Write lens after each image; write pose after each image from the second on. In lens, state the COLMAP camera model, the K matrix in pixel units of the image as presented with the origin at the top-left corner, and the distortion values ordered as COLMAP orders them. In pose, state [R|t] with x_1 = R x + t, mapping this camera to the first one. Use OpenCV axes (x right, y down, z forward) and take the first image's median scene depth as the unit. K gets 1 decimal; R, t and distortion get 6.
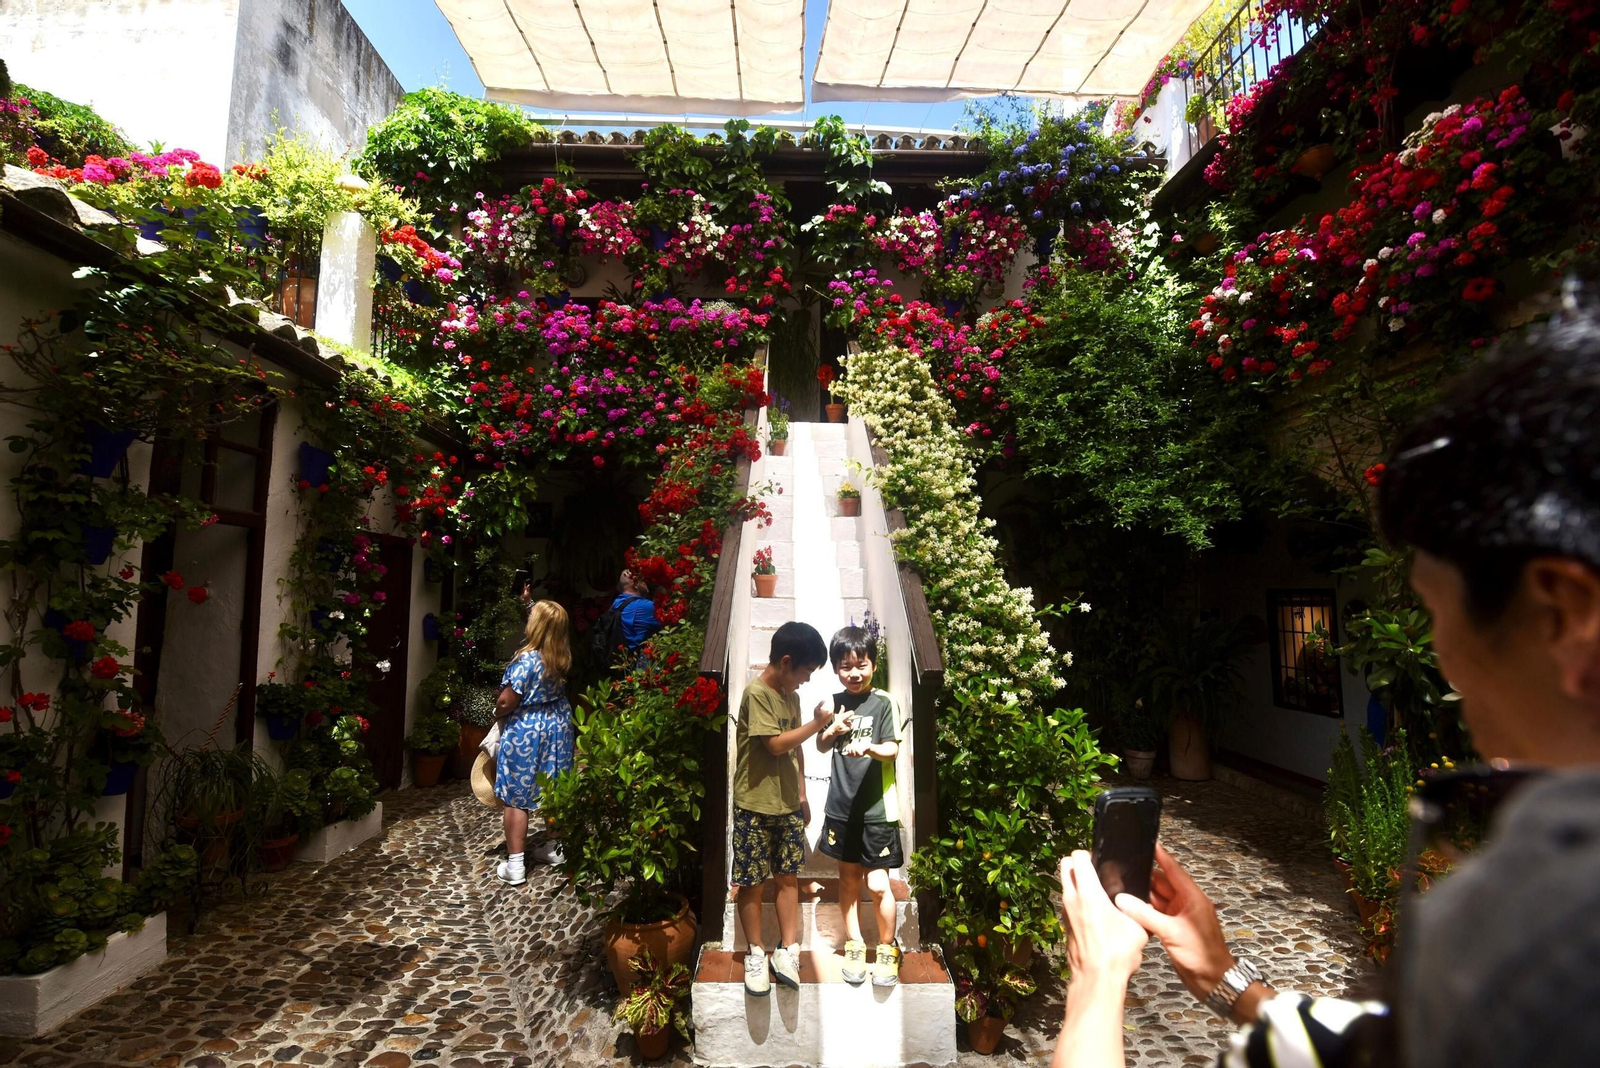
lens RADIAL K [[693.9, 0, 804.8], [0, 693.9, 550.7], [0, 0, 1]] dist [-0.019403, -0.001130]
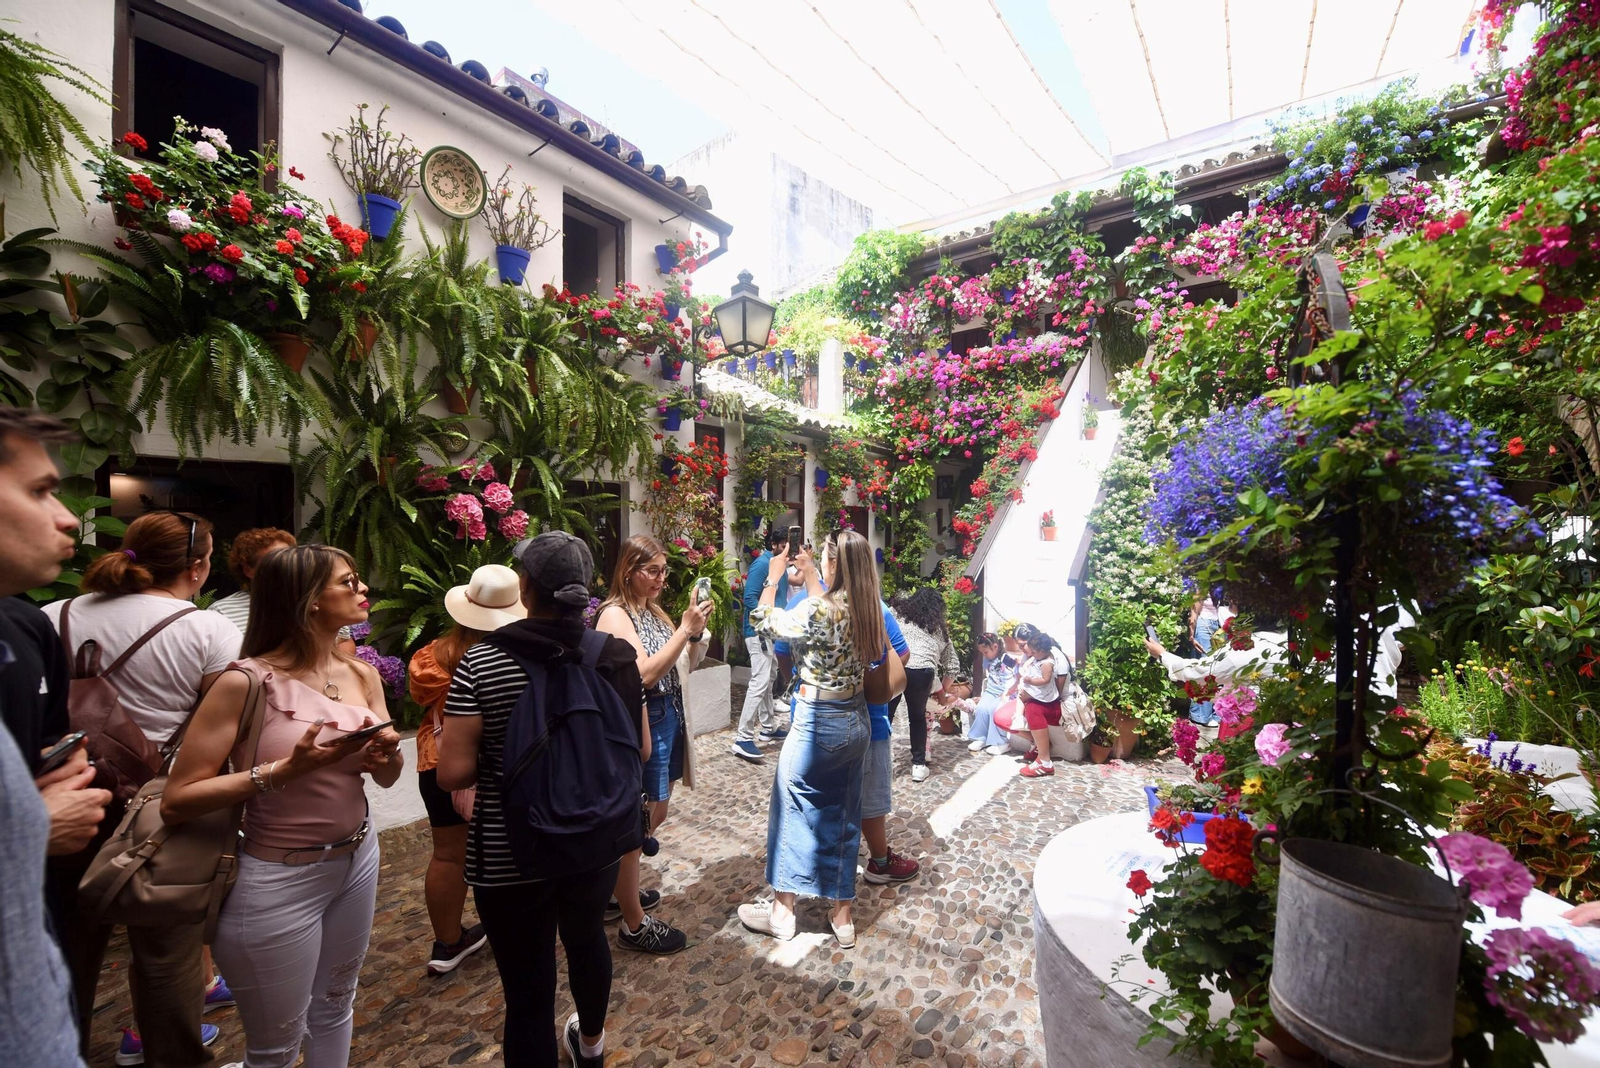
lens RADIAL K [[640.5, 0, 800.0], [0, 640.5, 534.0], [0, 0, 1]] dist [-0.000129, 0.000015]
pose [[0.790140, -0.002027, -0.612923, 0.307965], [0.044080, 0.997593, 0.053526, -0.042153], [0.611339, -0.069311, 0.788328, -0.423433]]
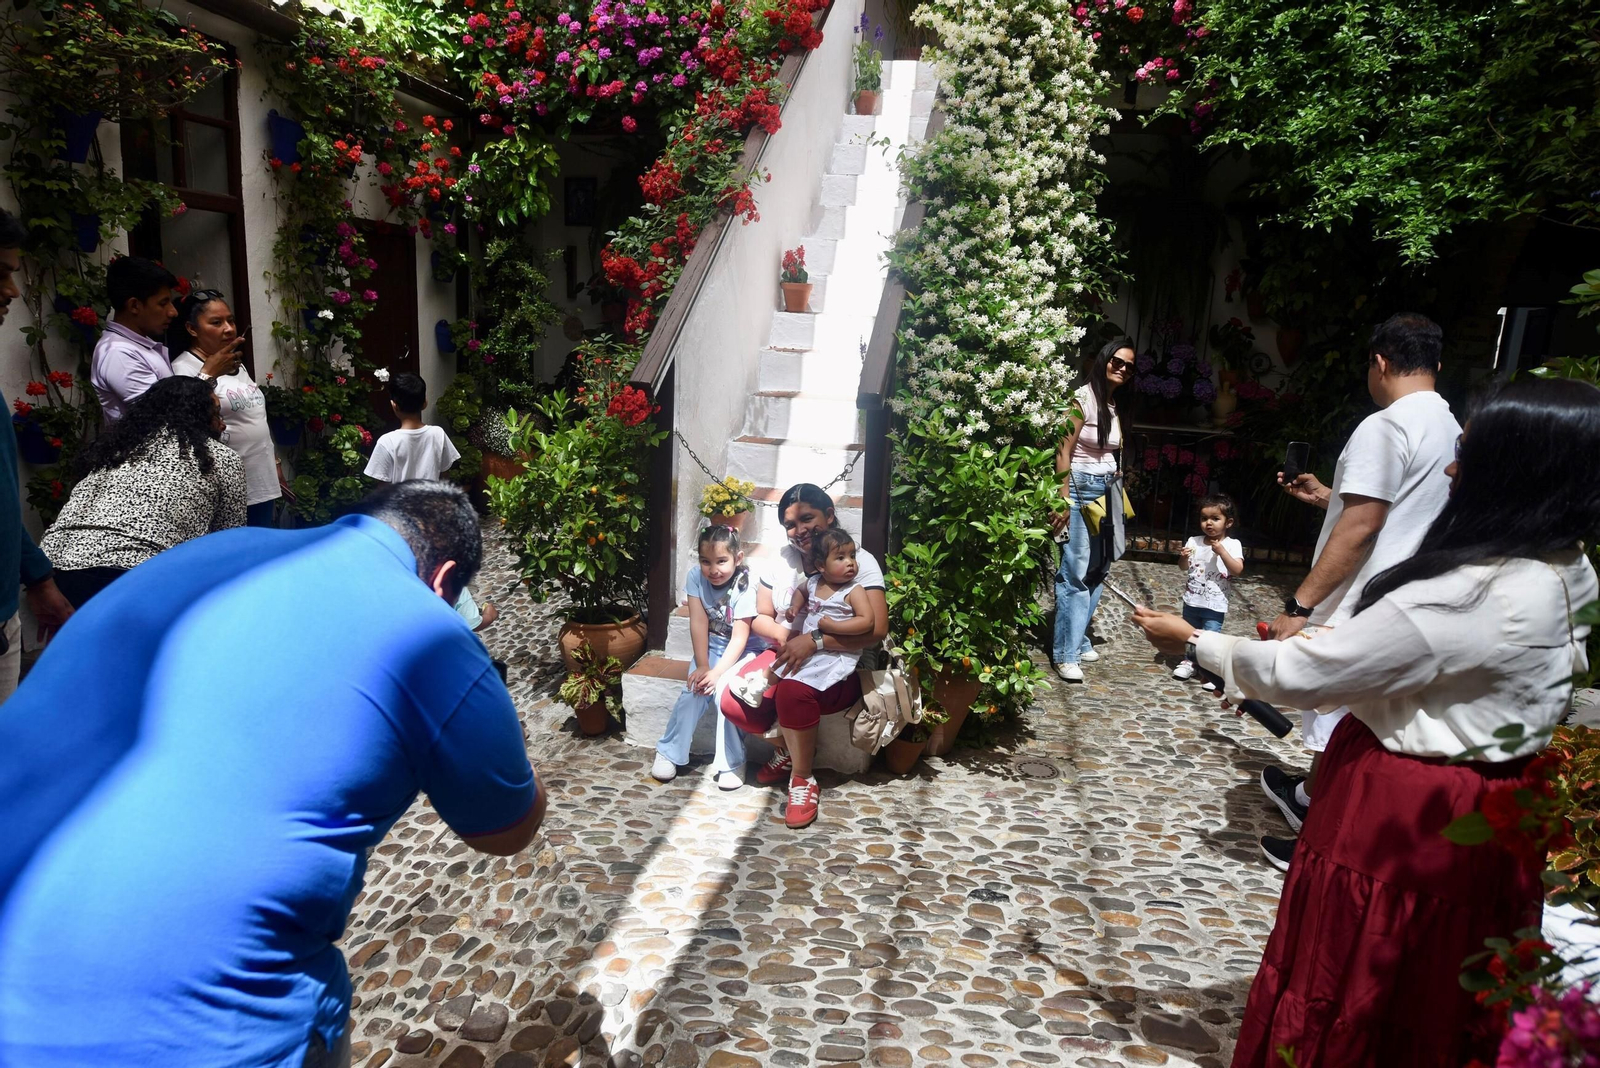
lens RADIAL K [[1044.2, 0, 798.7], [0, 1044.2, 559.8], [0, 0, 1]] dist [-0.002496, -0.002164]
pose [[0.971858, 0.087595, -0.218676, 0.181264], [-0.021117, 0.956951, 0.289479, -0.006444], [0.234619, -0.276715, 0.931871, -0.163265]]
